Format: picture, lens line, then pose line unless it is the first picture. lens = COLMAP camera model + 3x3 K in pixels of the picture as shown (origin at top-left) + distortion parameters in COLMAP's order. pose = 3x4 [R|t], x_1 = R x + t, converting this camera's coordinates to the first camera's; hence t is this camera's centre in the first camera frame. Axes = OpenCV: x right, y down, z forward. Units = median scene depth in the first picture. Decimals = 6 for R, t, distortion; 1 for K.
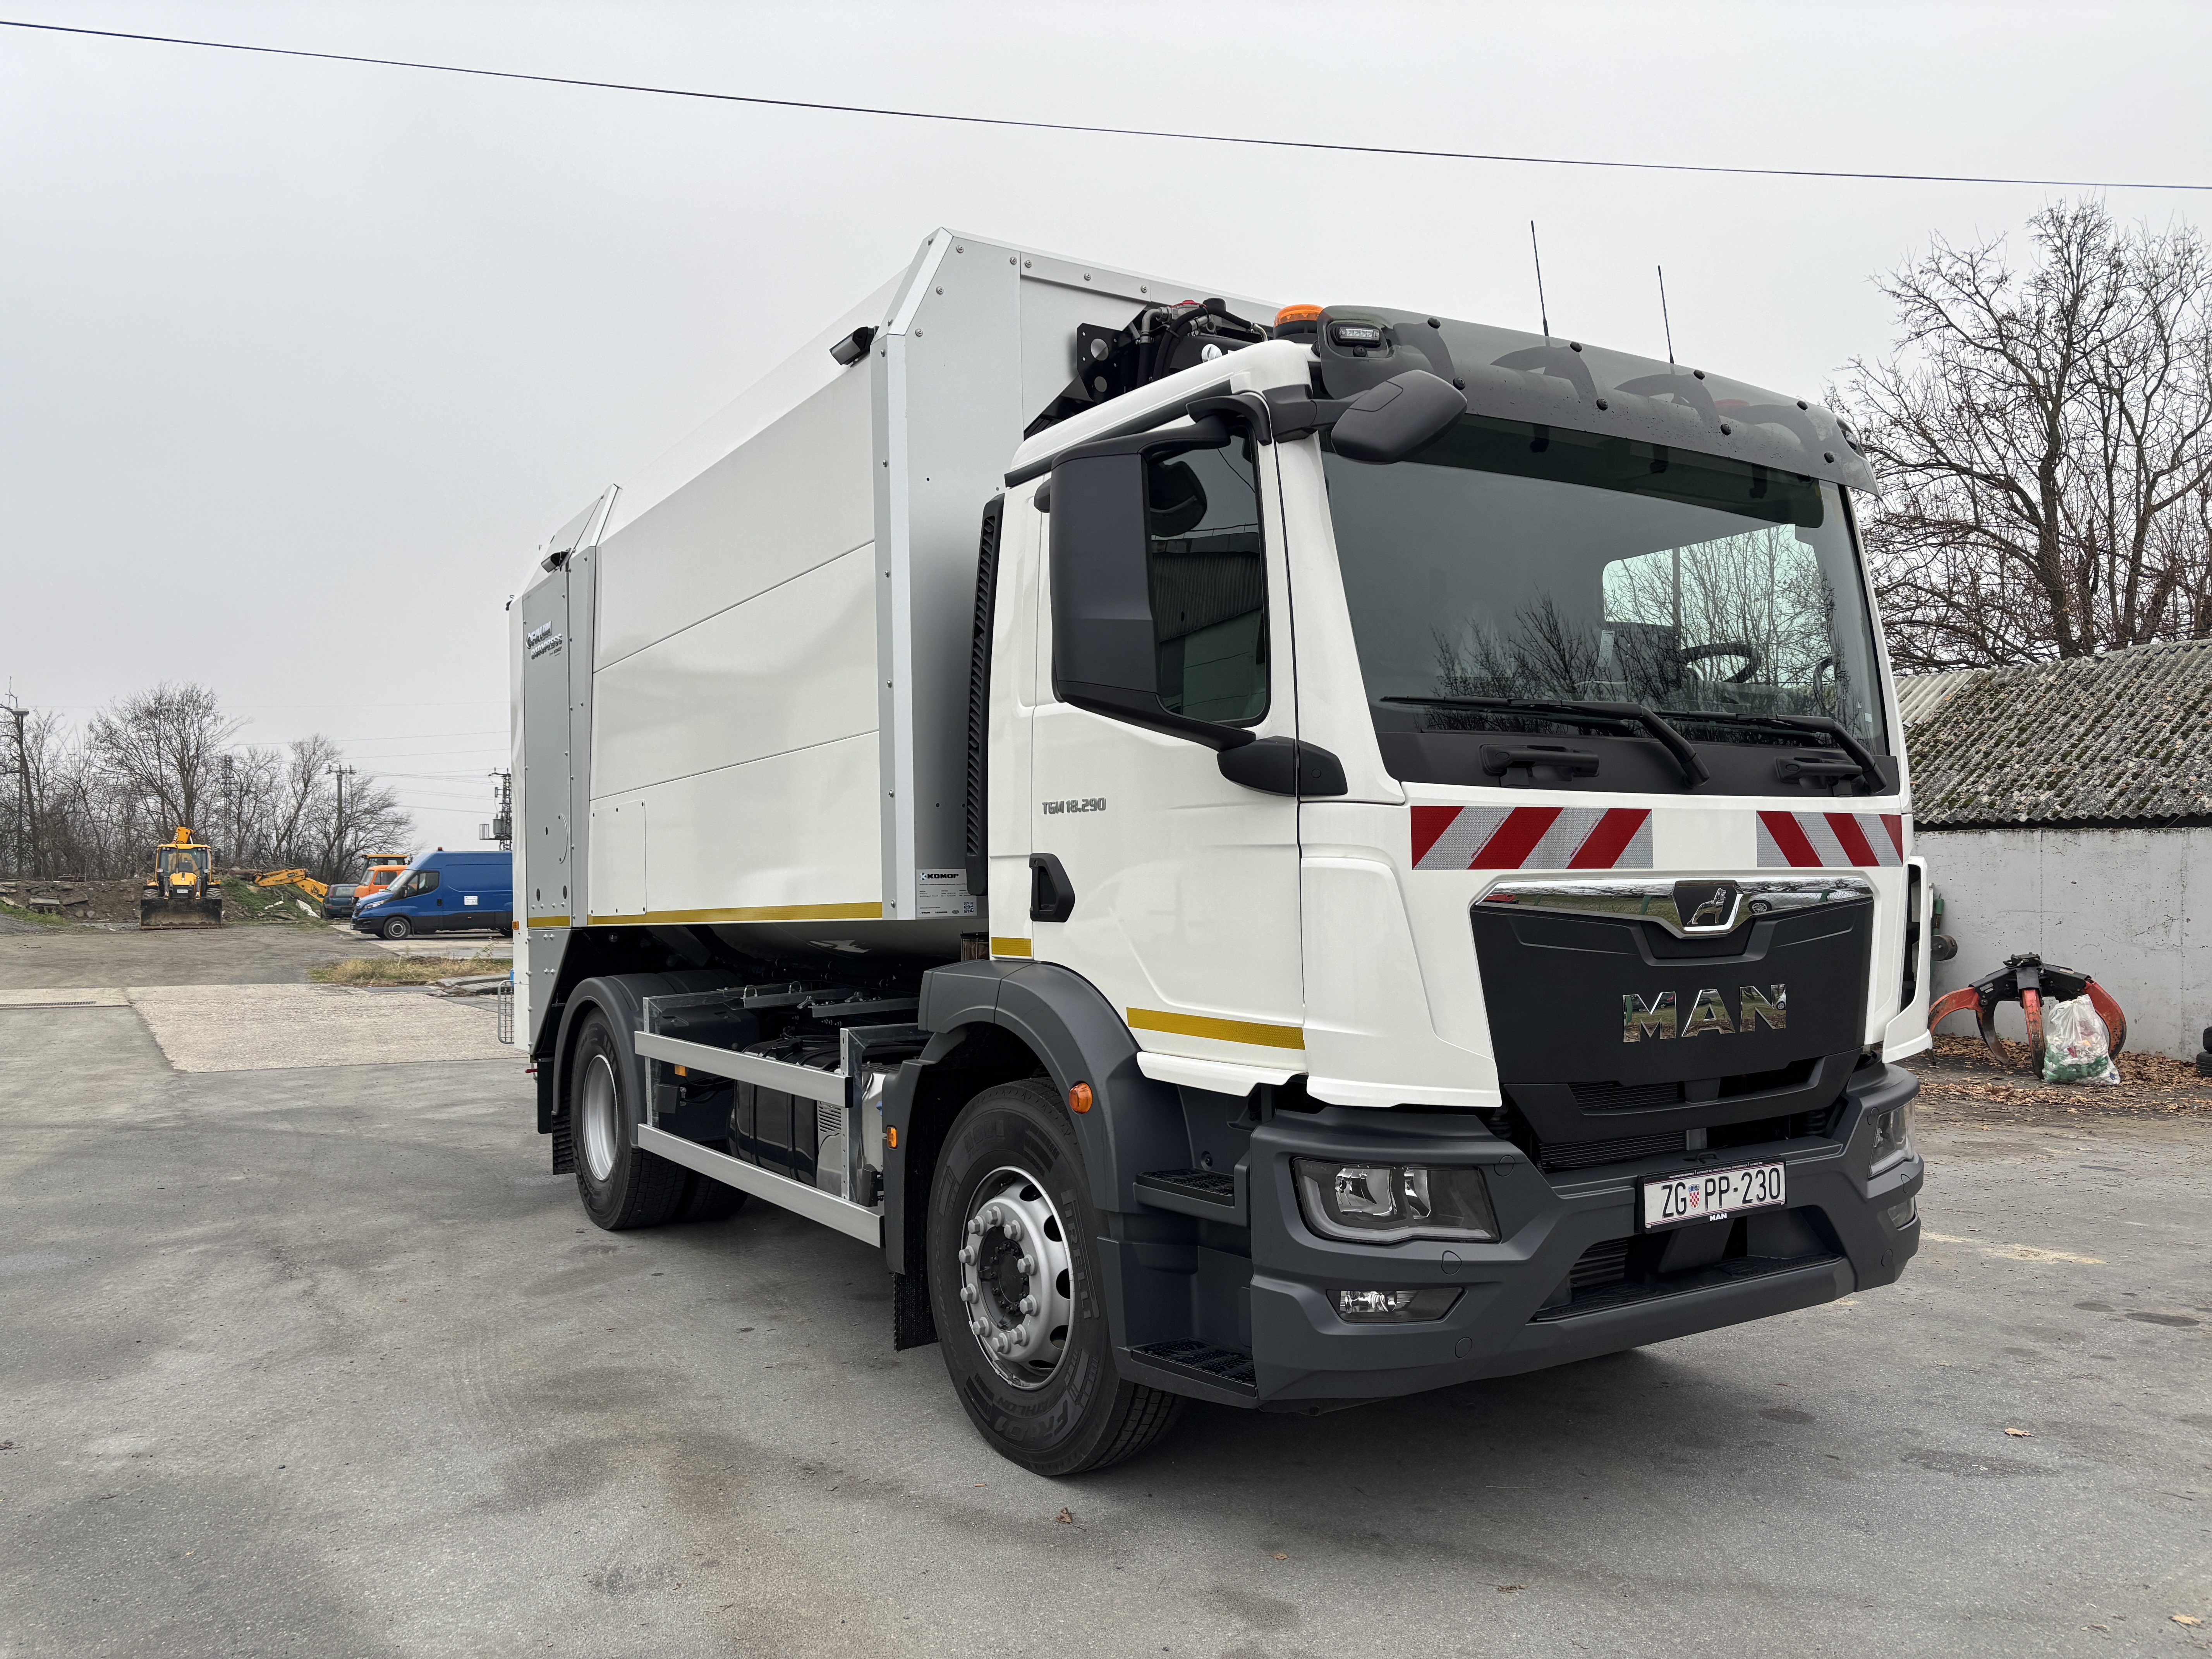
lens RADIAL K [[1635.8, 0, 1106.0], [0, 1635.8, 829.5], [0, 0, 1]] dist [0.058021, -0.066318]
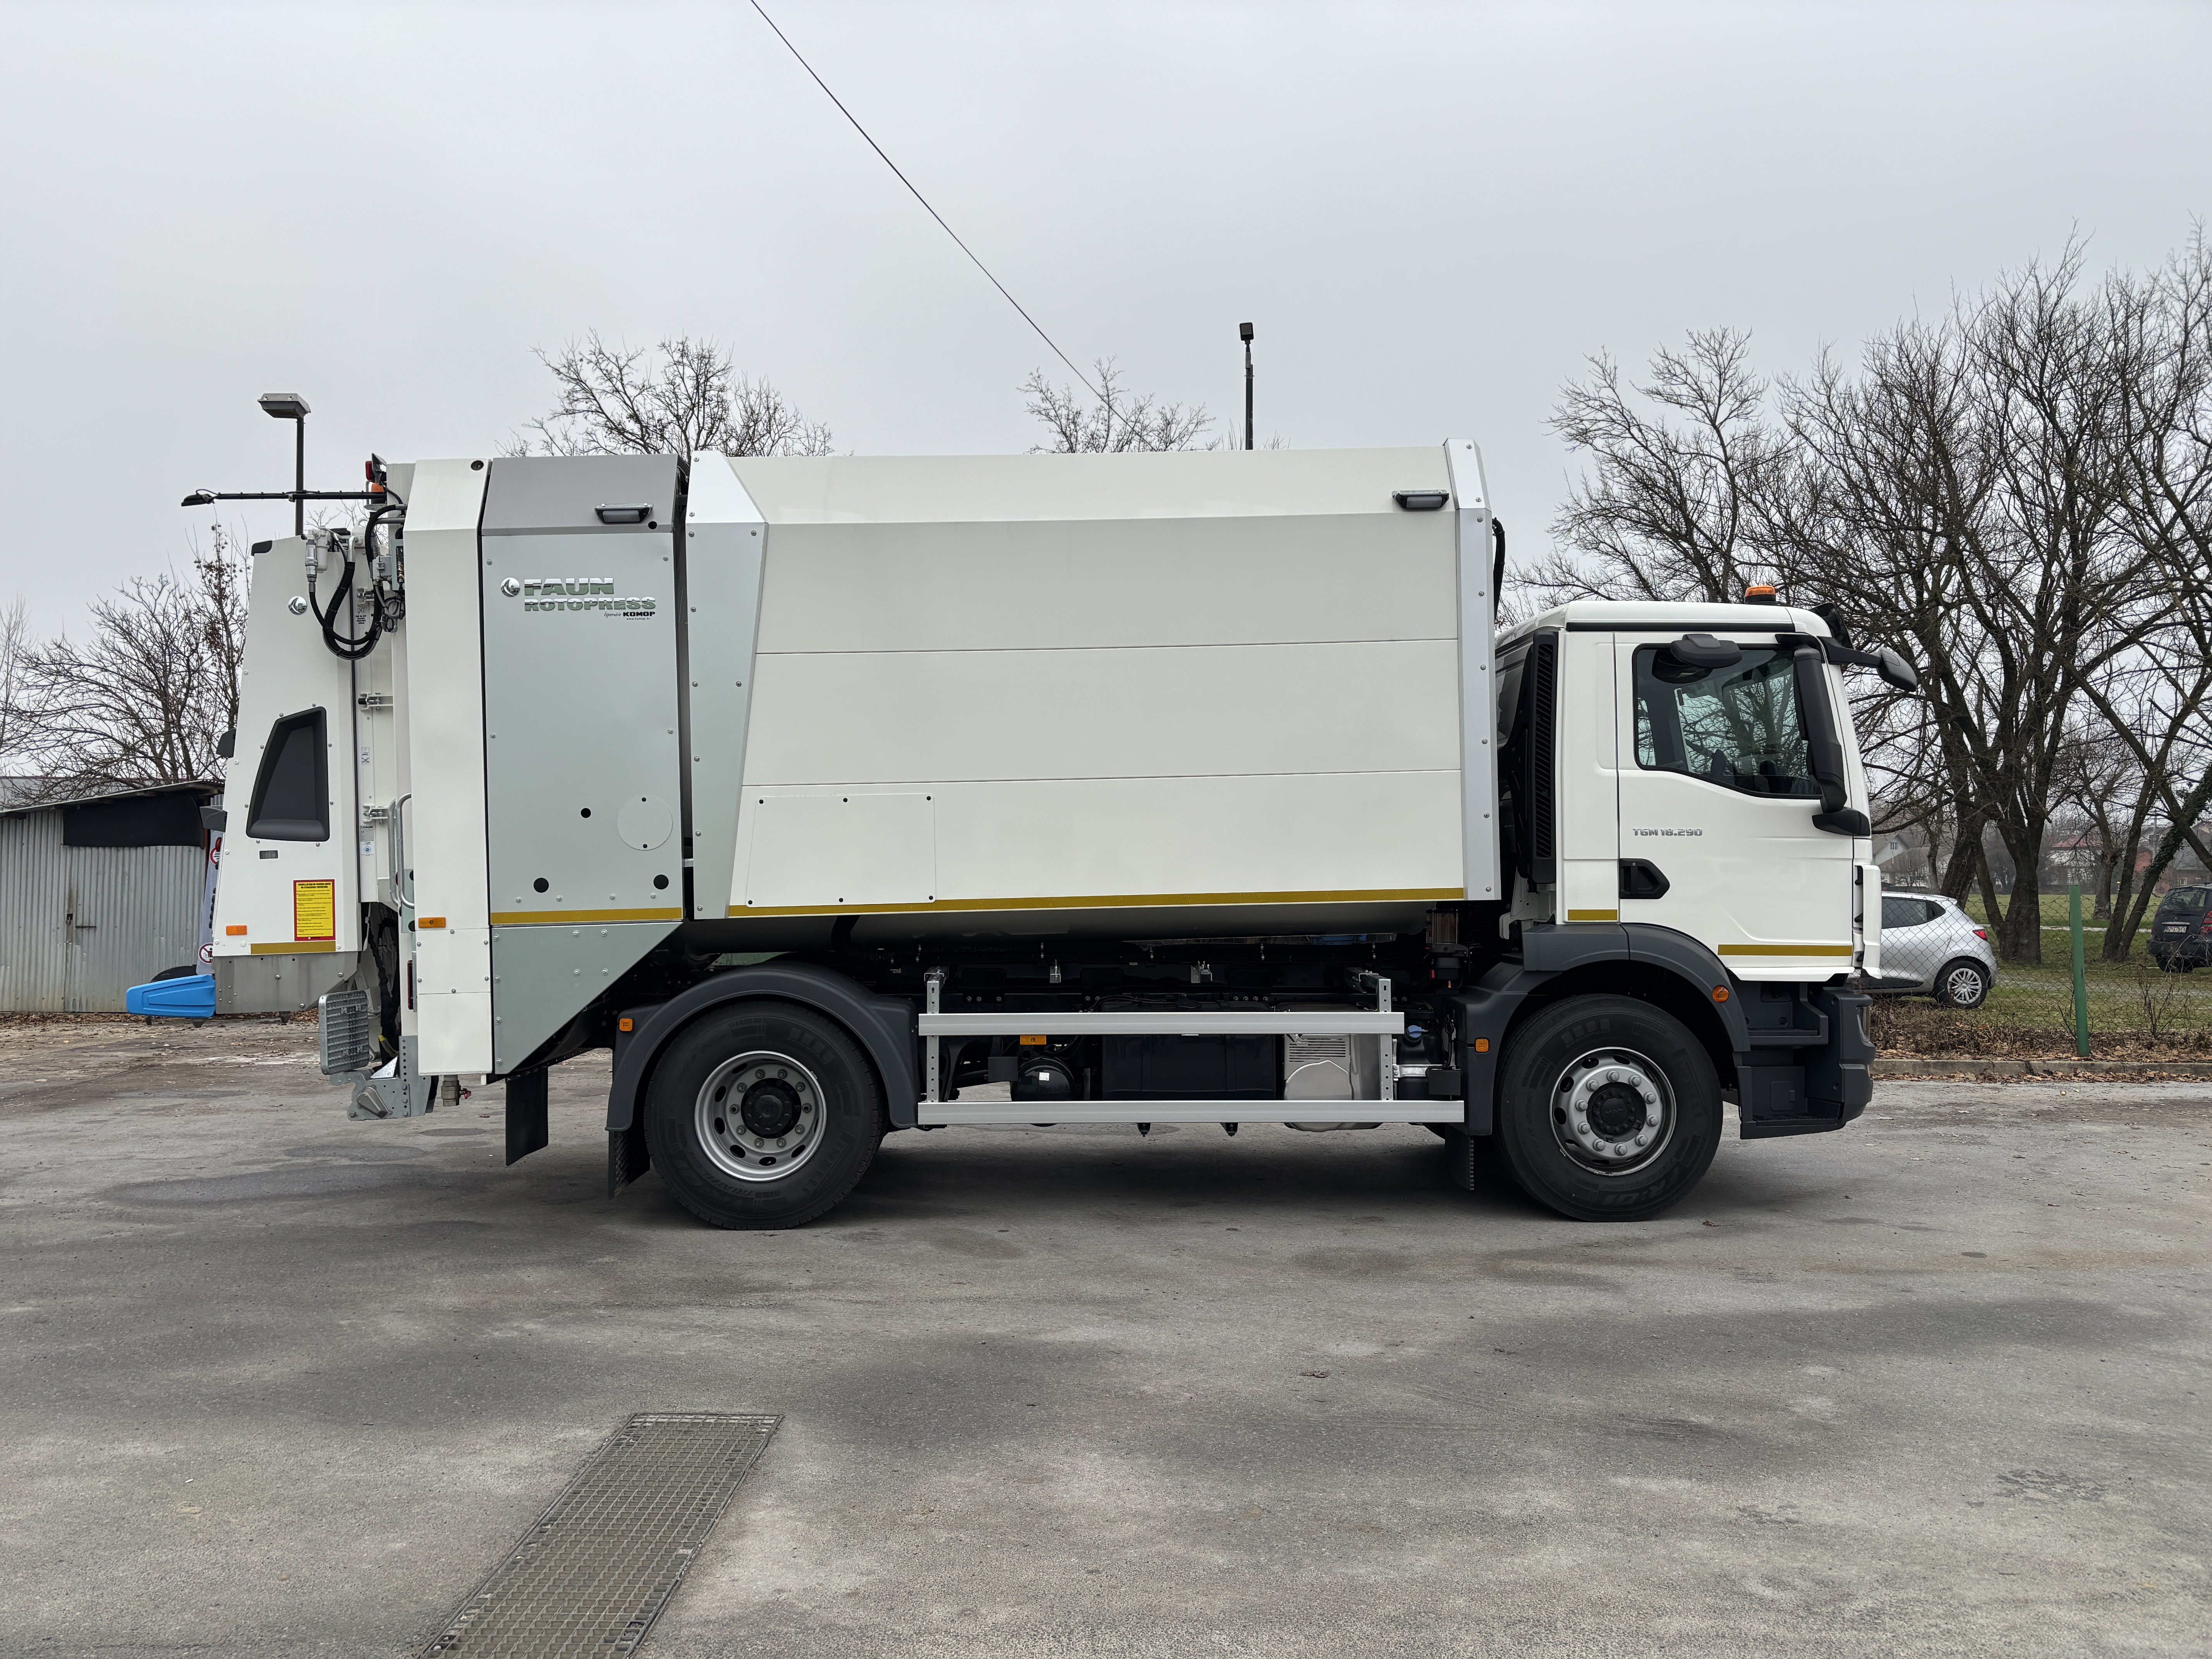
lens RADIAL K [[1635.8, 0, 1106.0], [0, 1635.8, 829.5], [0, 0, 1]] dist [0.058021, -0.066318]
pose [[0.514848, 0.038727, 0.856406, -1.752820], [-0.030901, 0.999168, -0.026606, 0.046542], [-0.856724, -0.012765, 0.515616, 0.582127]]
